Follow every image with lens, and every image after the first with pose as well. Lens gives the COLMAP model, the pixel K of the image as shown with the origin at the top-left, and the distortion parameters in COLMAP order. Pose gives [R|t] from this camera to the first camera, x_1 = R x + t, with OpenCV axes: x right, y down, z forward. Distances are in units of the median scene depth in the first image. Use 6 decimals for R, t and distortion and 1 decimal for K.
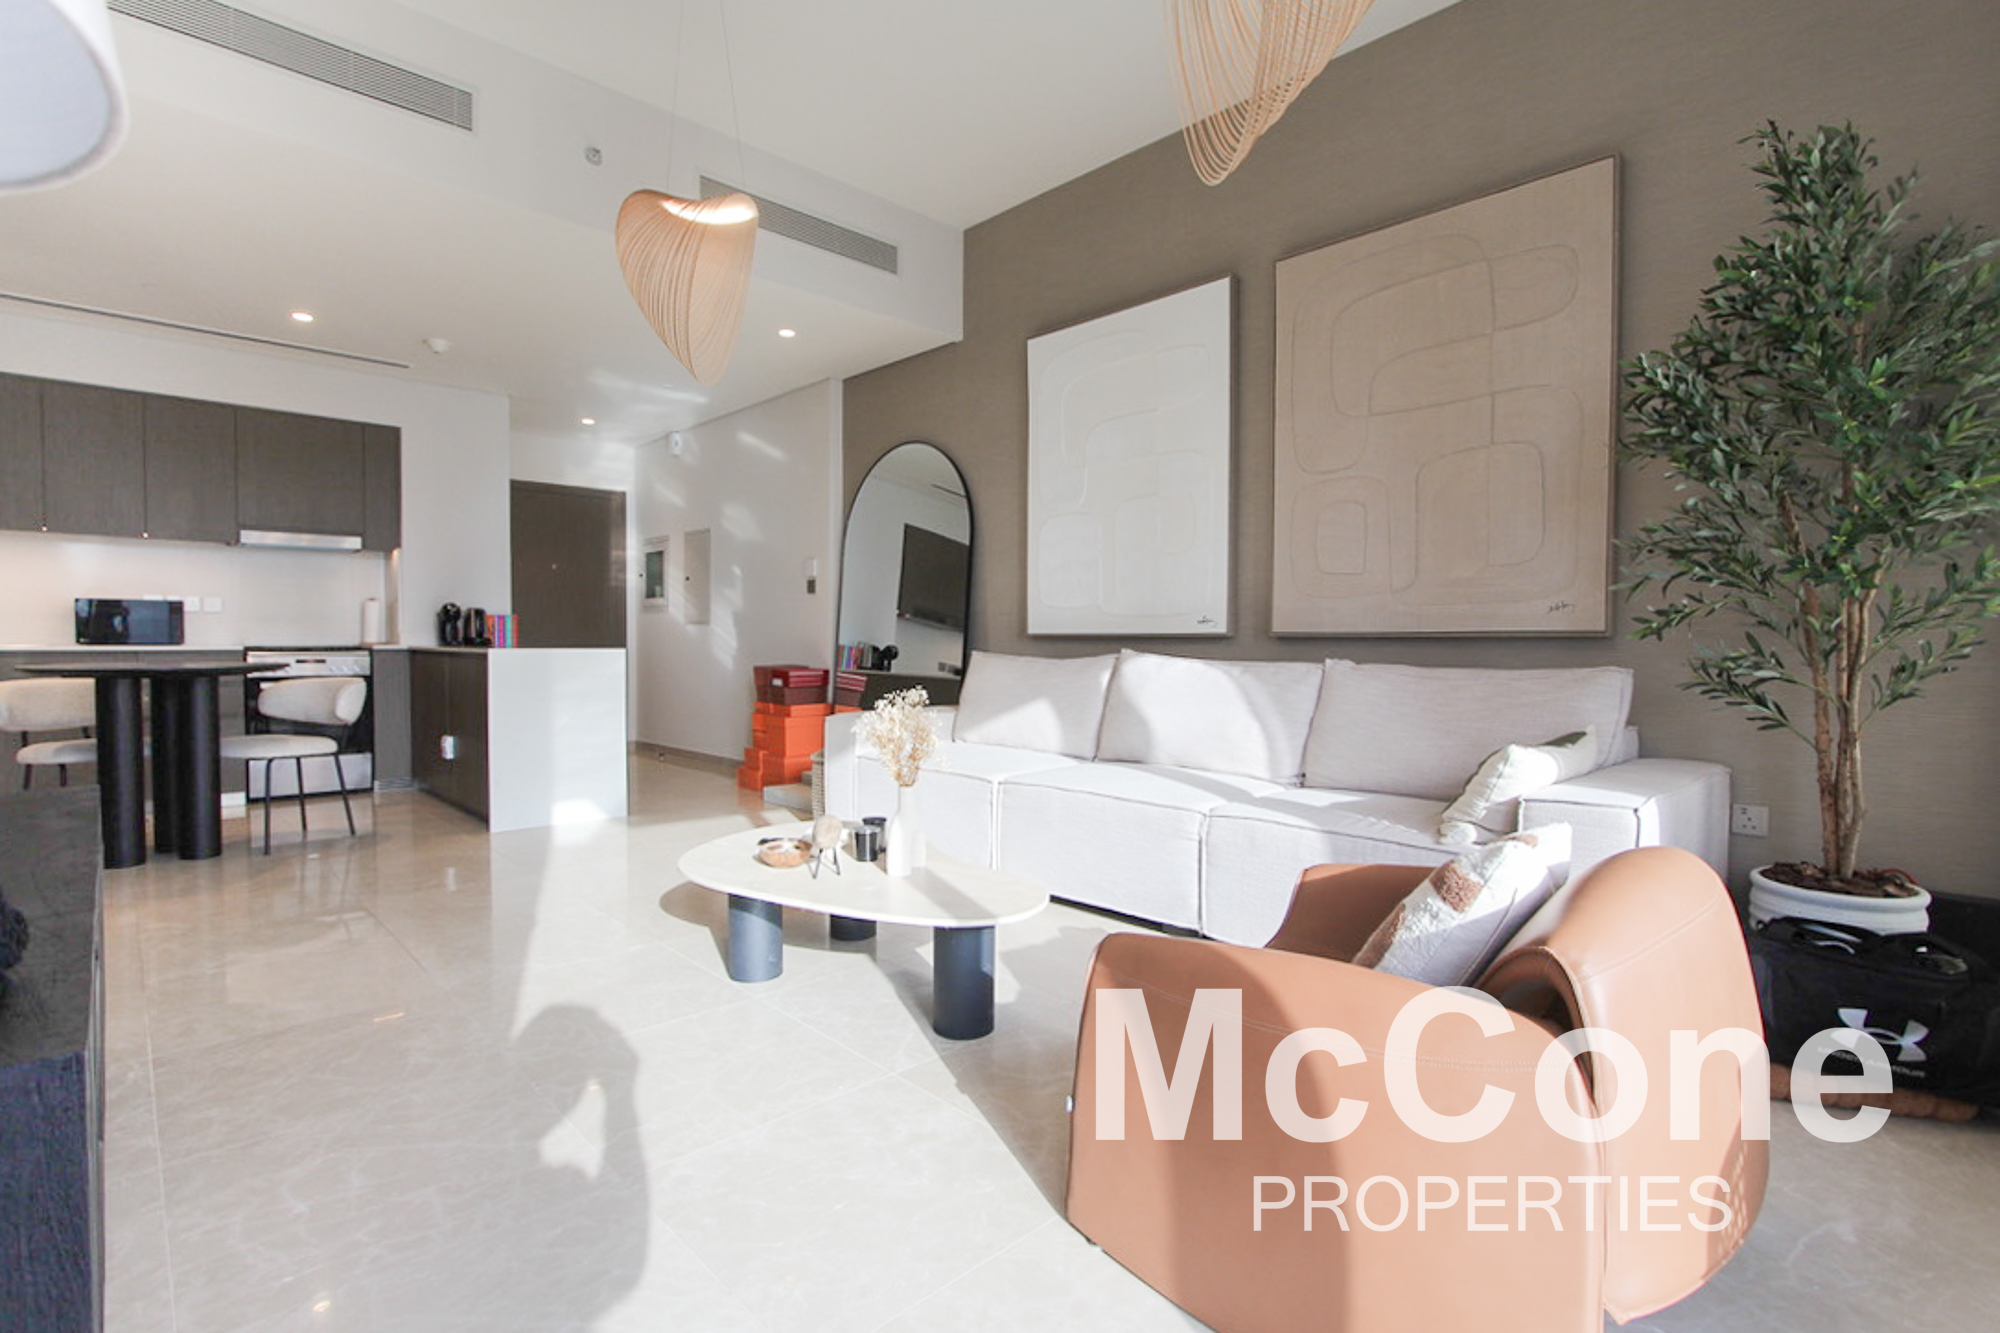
lens RADIAL K [[967.4, 0, 1002.6], [0, 967.4, 665.0], [0, 0, 1]] dist [-0.020367, 0.002236]
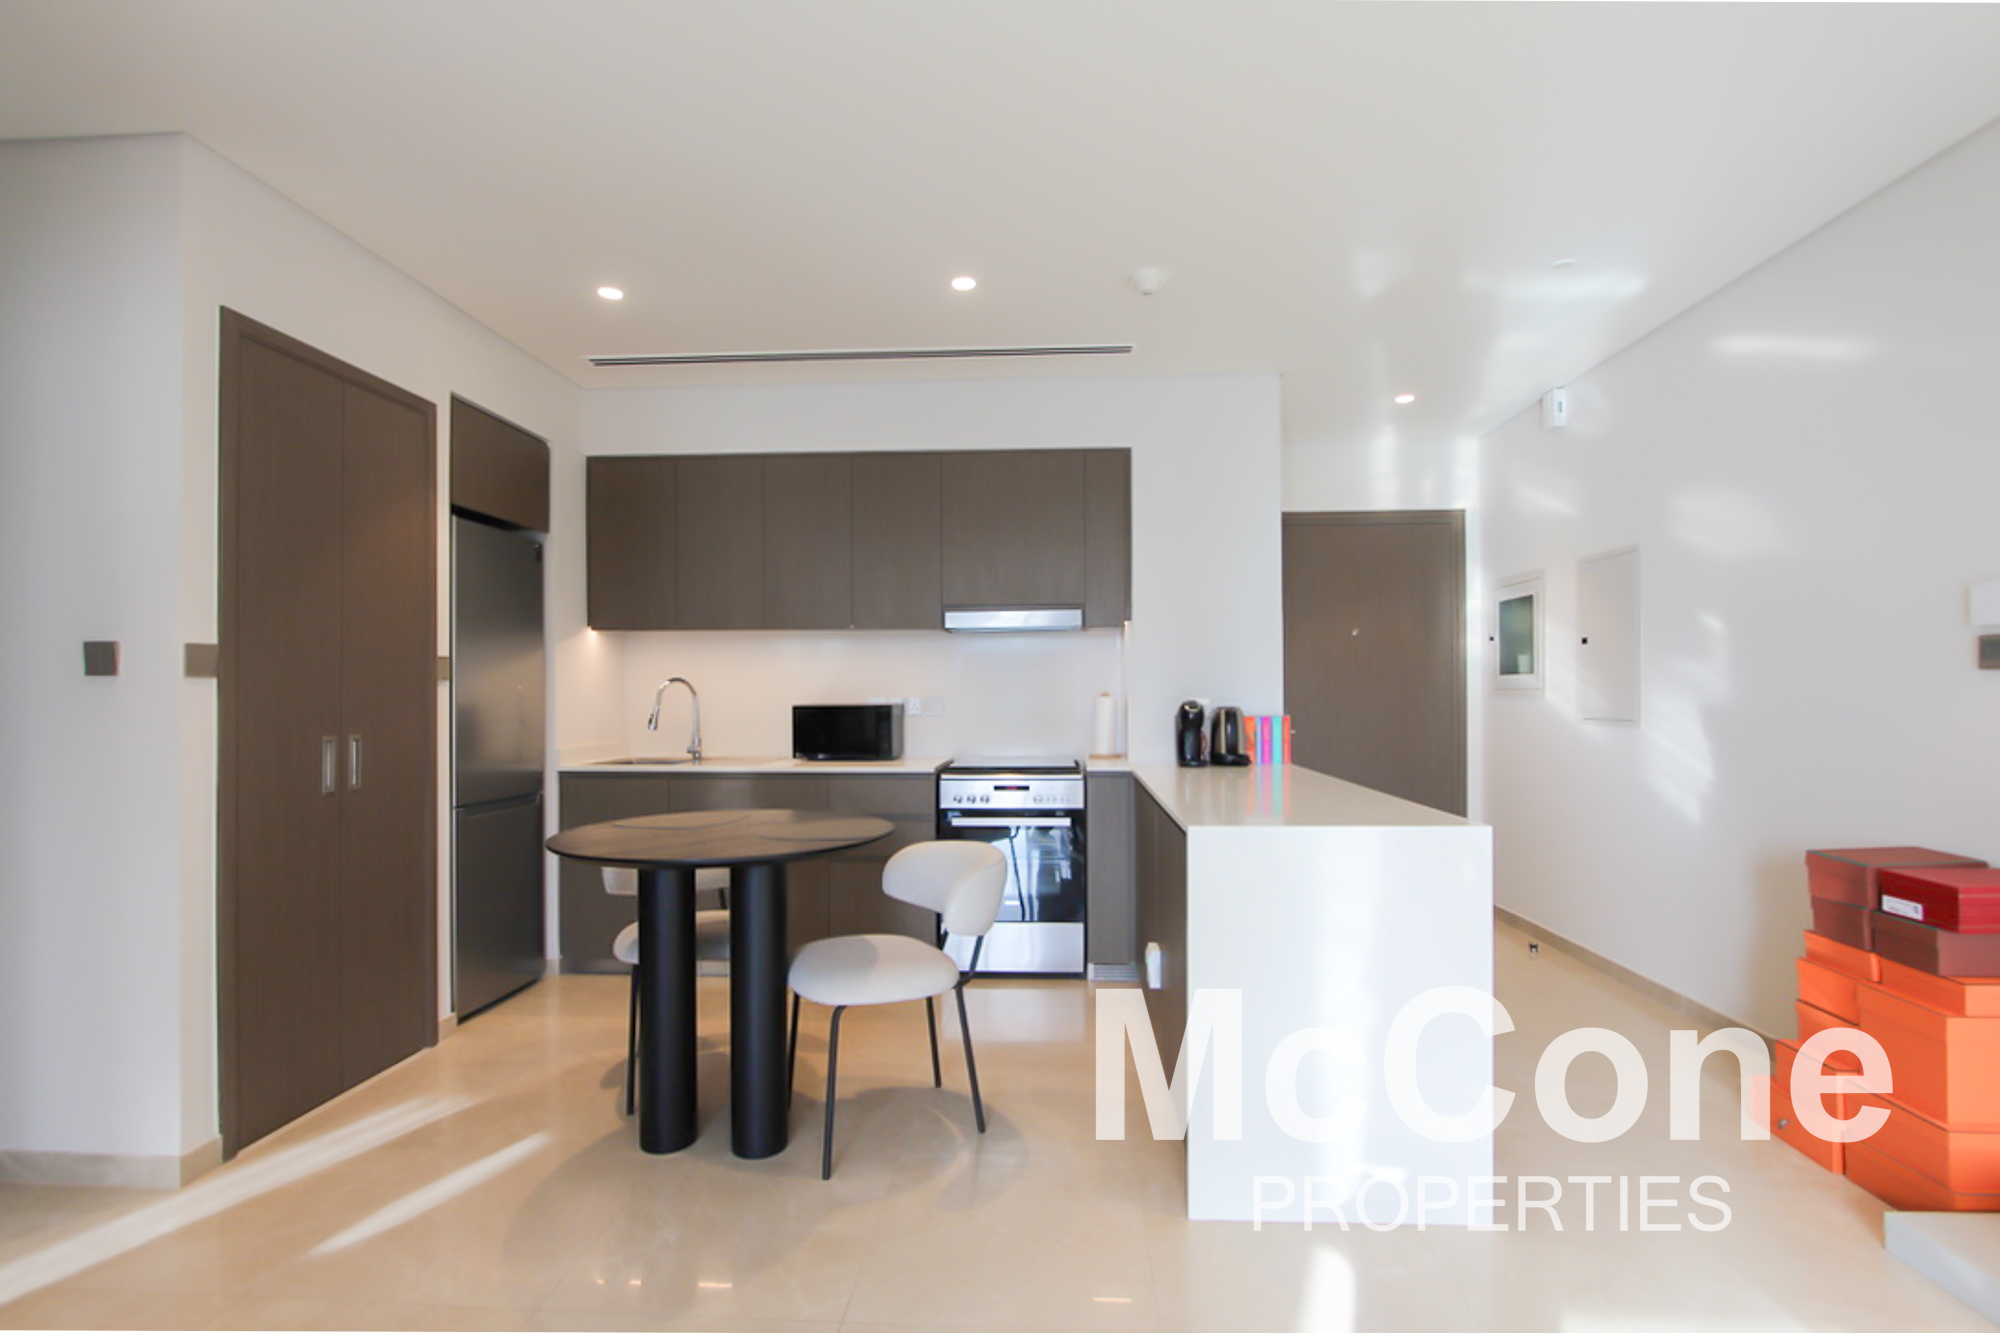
lens RADIAL K [[874.9, 0, 1016.1], [0, 874.9, 689.4], [0, 0, 1]] dist [-0.010217, 0.000368]
pose [[0.676295, -0.010078, -0.736562, -0.217081], [-0.009033, 0.999718, -0.021972, -0.057533], [0.736576, 0.021513, 0.676013, 0.508960]]
